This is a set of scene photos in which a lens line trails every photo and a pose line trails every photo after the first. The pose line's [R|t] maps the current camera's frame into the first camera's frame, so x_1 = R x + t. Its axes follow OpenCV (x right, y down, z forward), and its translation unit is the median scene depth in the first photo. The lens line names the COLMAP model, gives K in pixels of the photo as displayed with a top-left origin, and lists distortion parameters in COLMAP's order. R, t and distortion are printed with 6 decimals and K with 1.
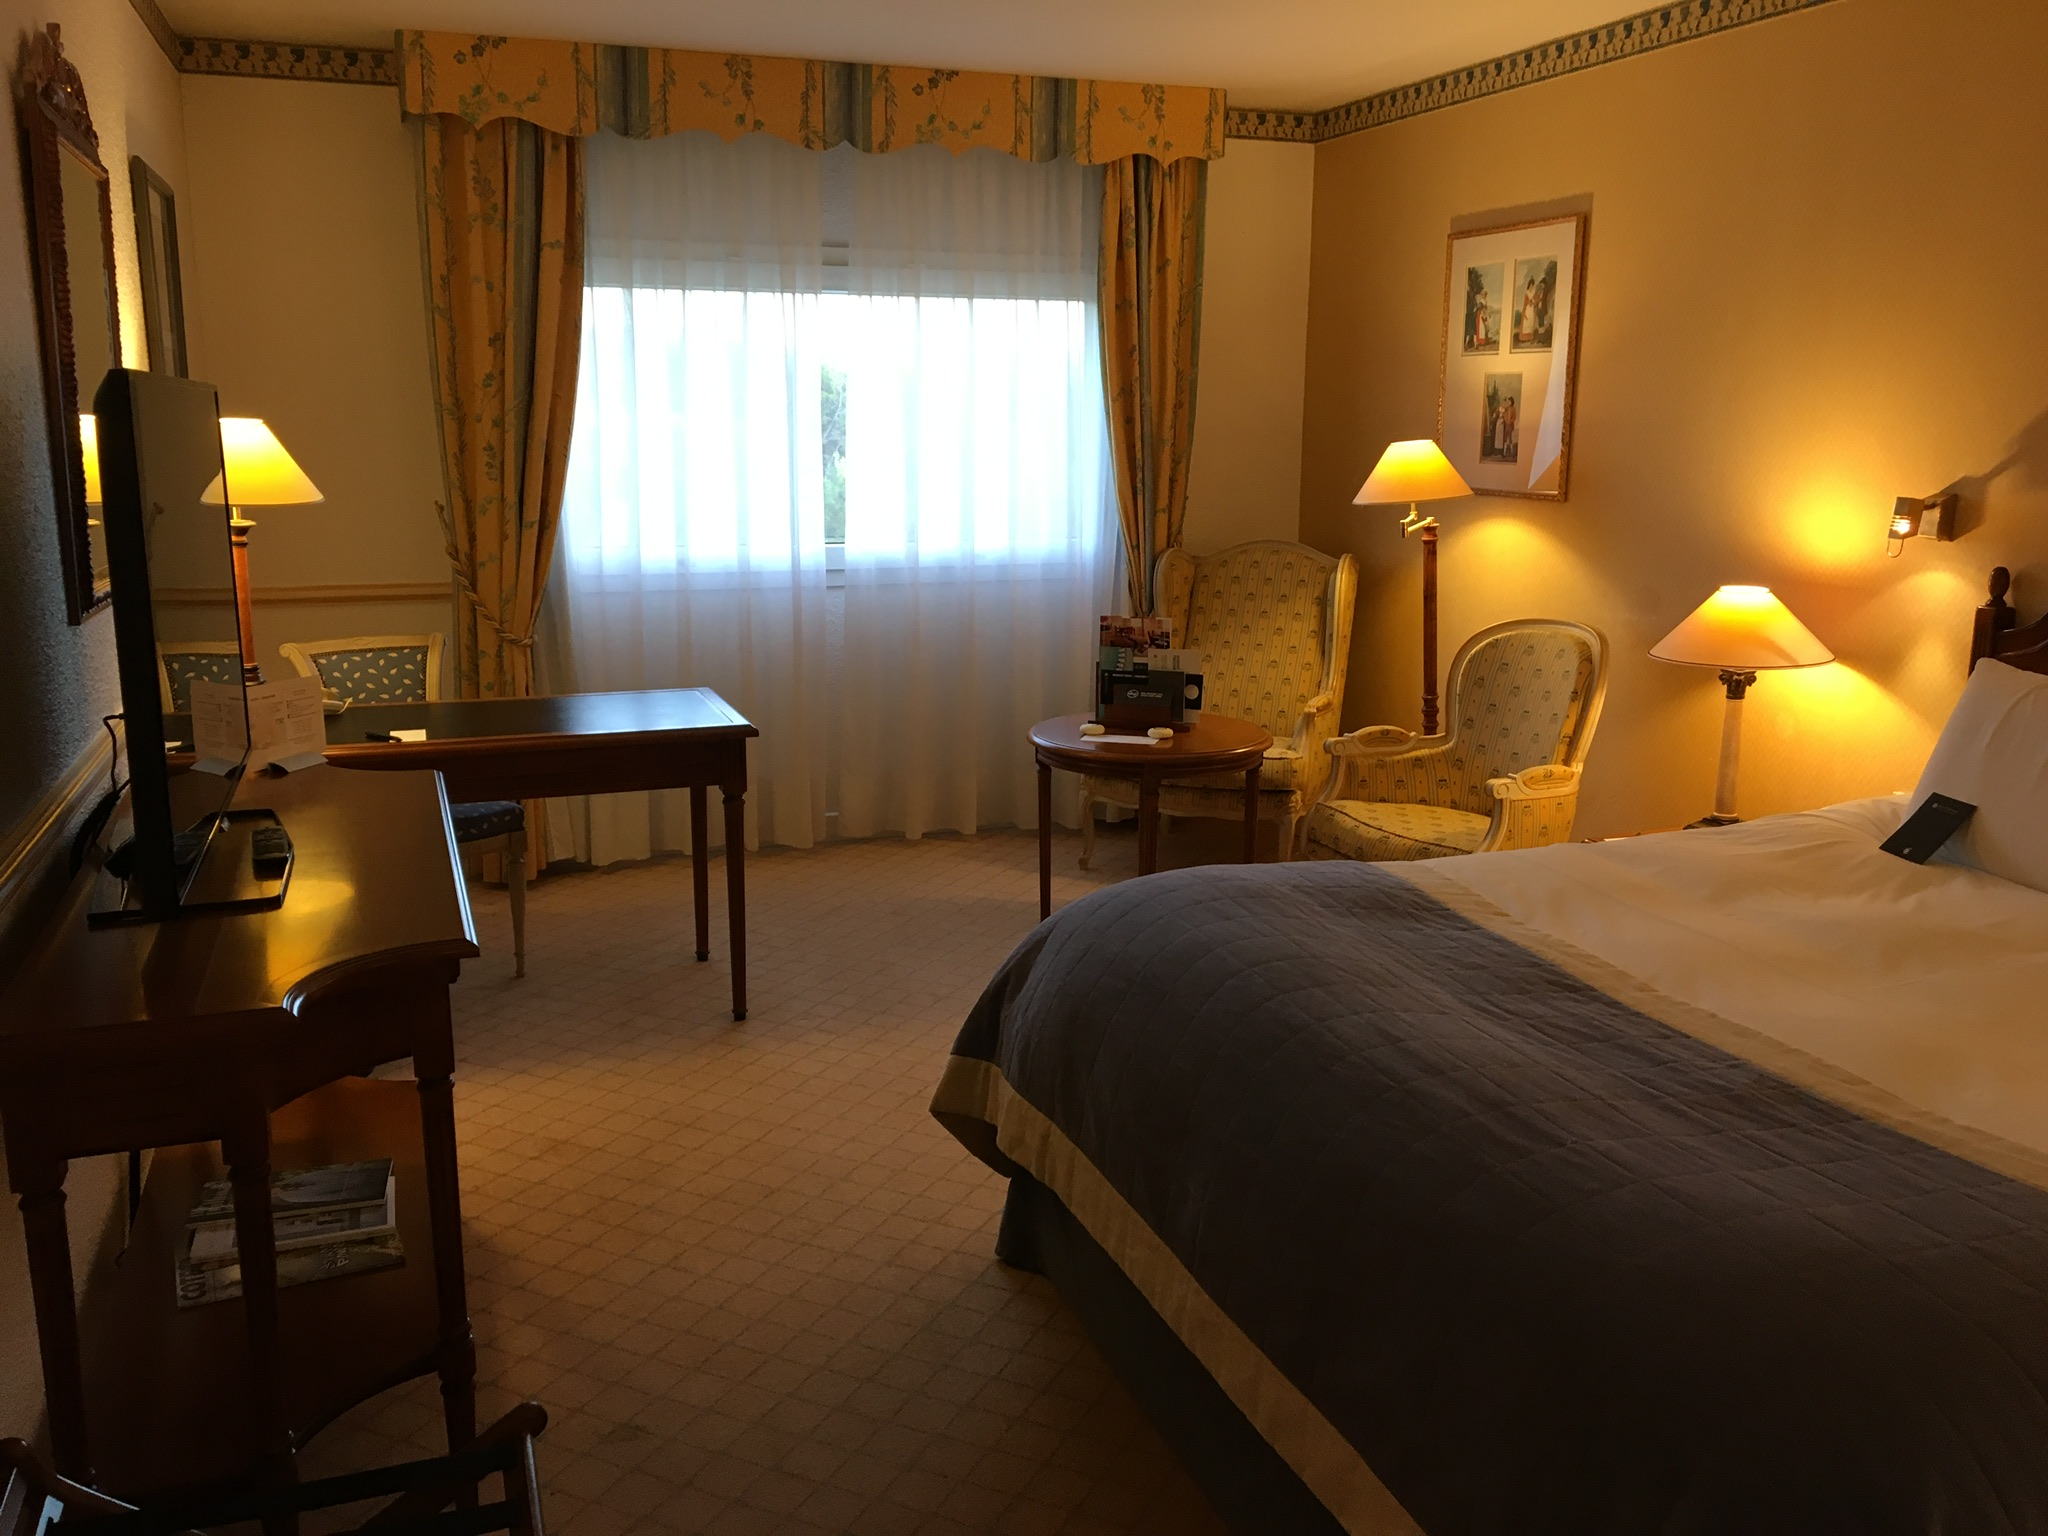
lens RADIAL K [[1716.3, 0, 1024.0], [0, 1716.3, 768.0], [0, 0, 1]] dist [0.057328, -0.005061]
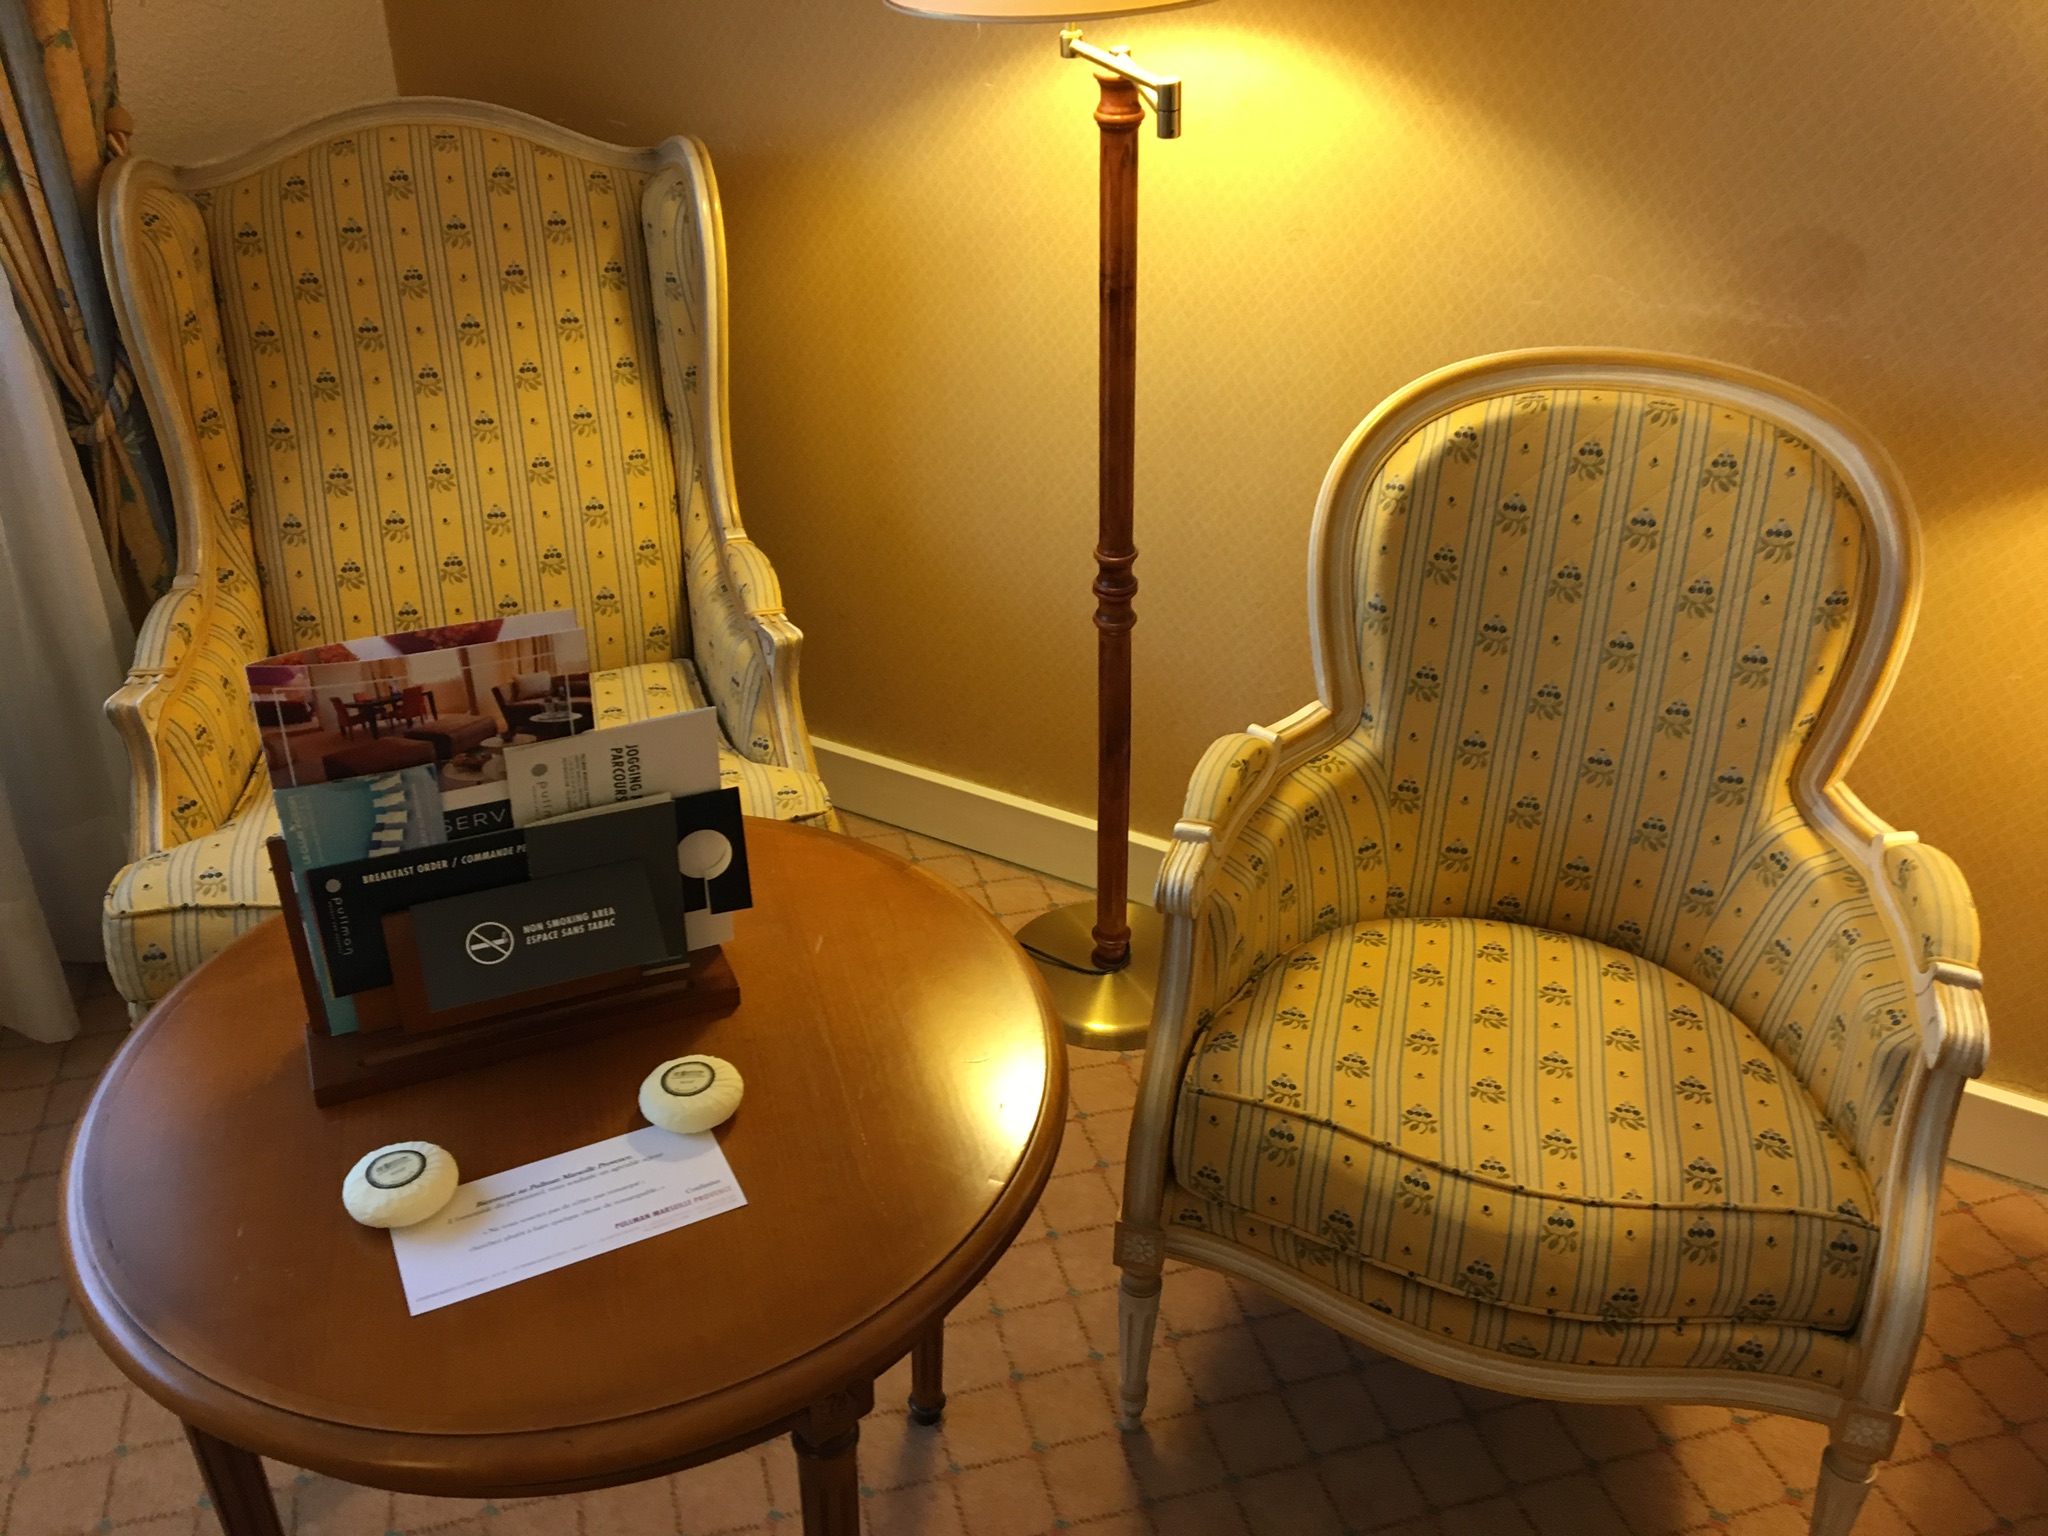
lens RADIAL K [[1716.3, 0, 1024.0], [0, 1716.3, 768.0], [0, 0, 1]] dist [0.057328, -0.005061]
pose [[0.749526, -0.327673, 0.575188, -0.013235], [0.126369, 0.923743, 0.361567, -0.145234], [-0.649802, -0.198317, 0.733777, 0.770341]]
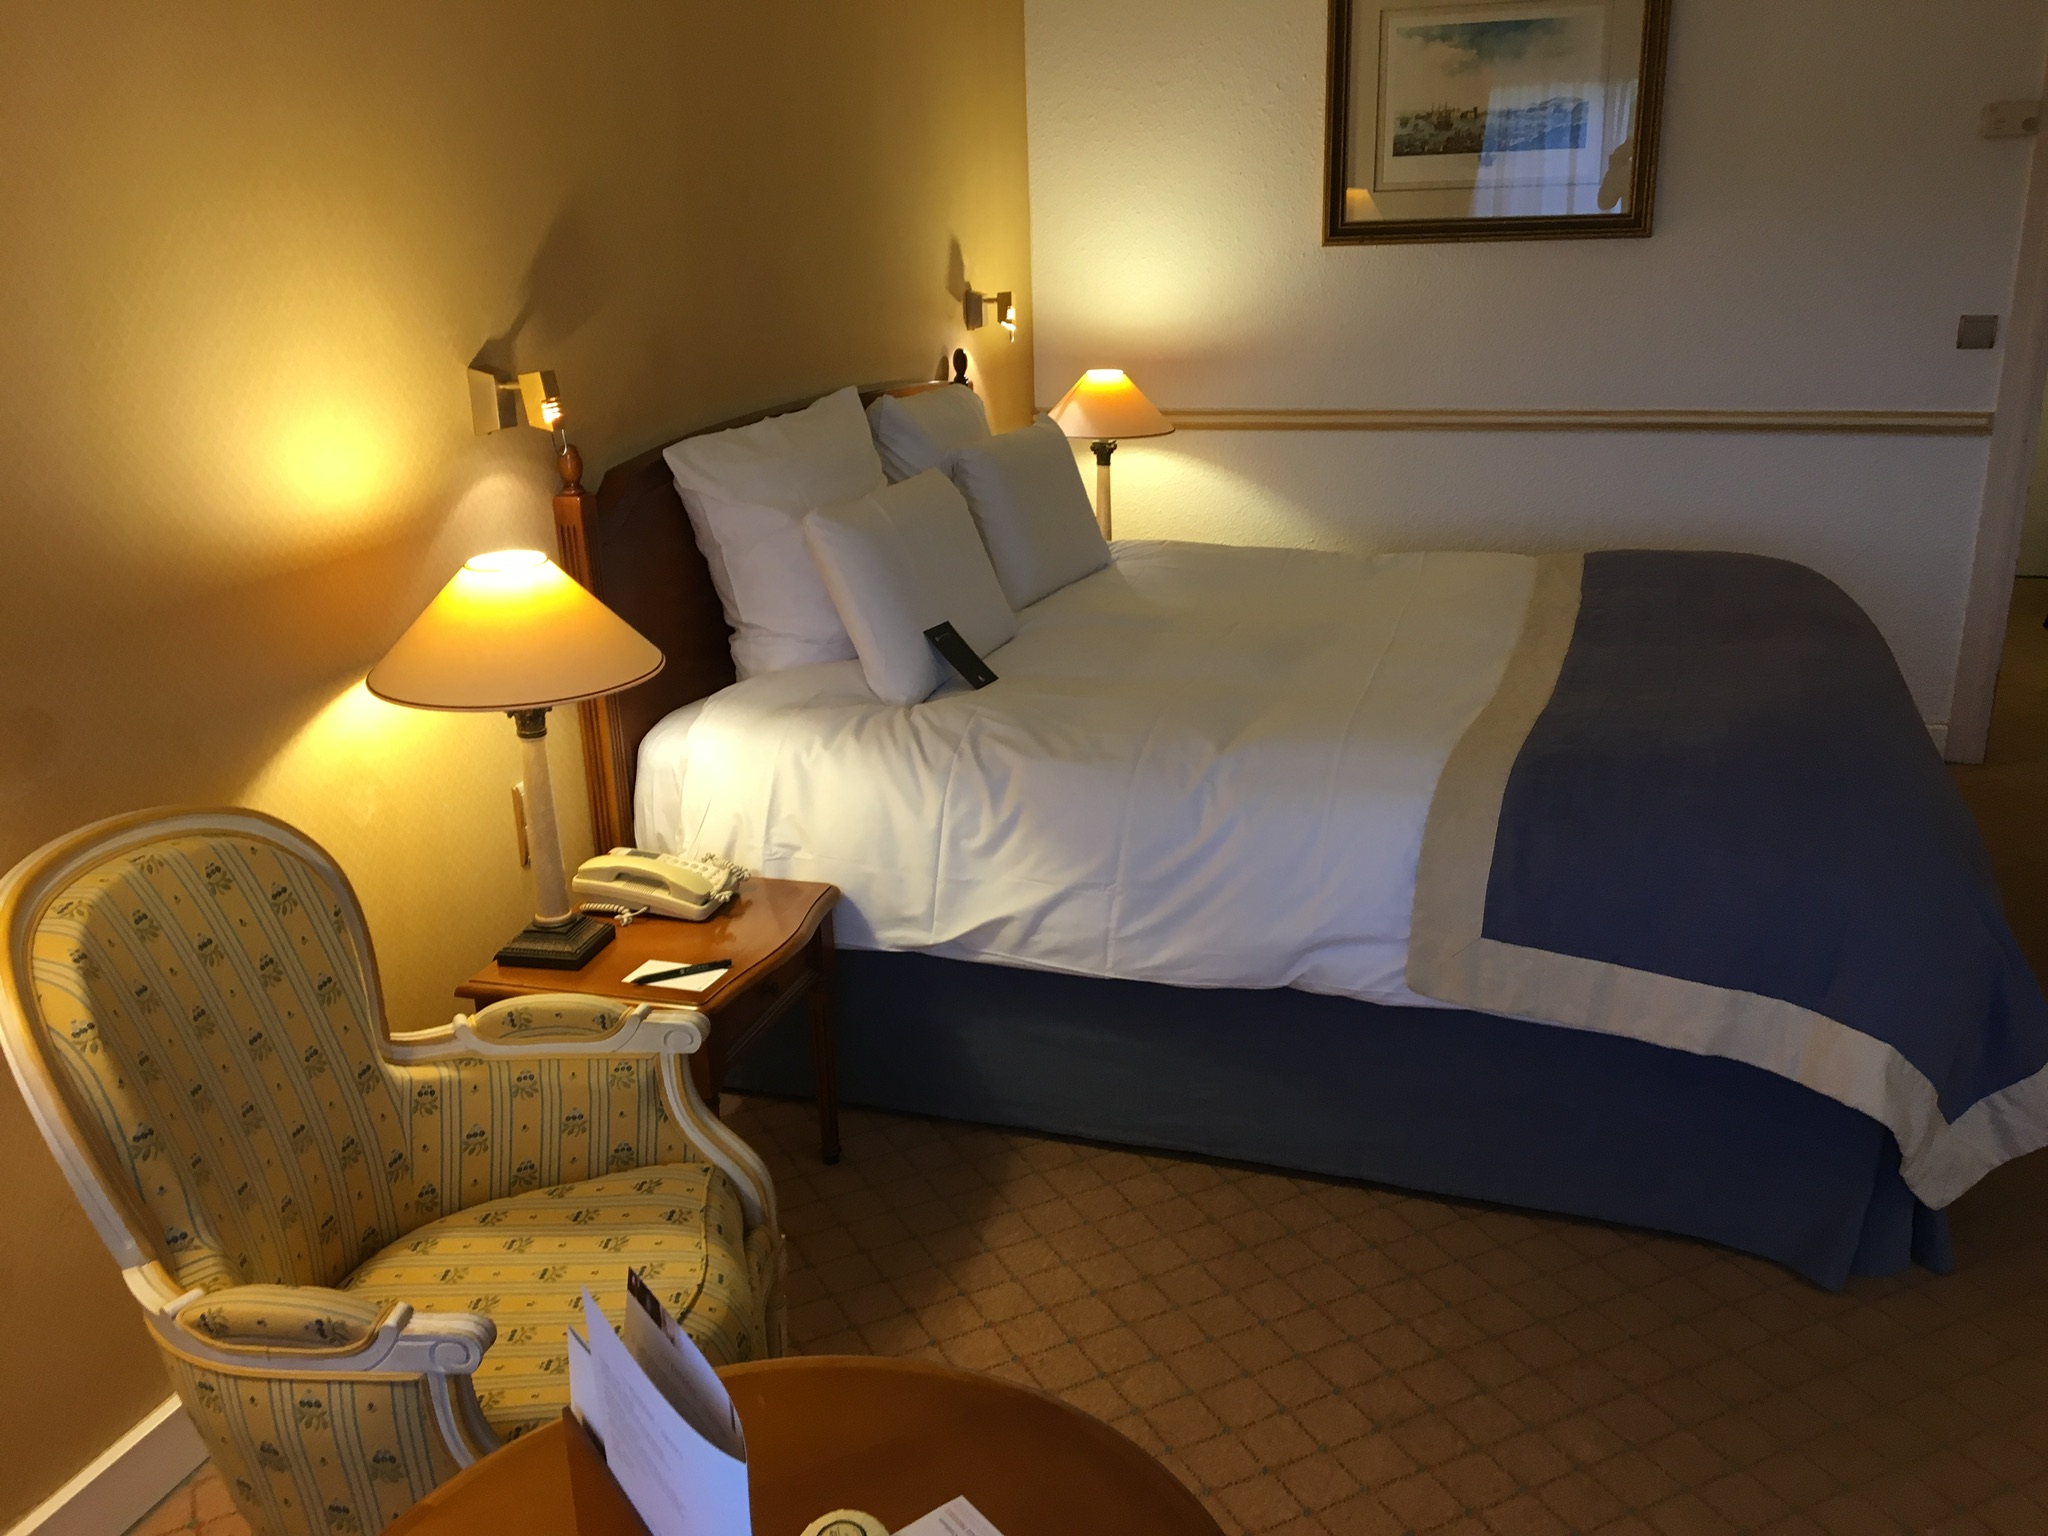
lens RADIAL K [[1716.3, 0, 1024.0], [0, 1716.3, 768.0], [0, 0, 1]] dist [0.057328, -0.005061]
pose [[-0.779546, -0.176485, 0.600966, -0.076945], [0.157254, 0.873602, 0.460533, -0.233670], [-0.606283, 0.453511, -0.653260, 1.069661]]
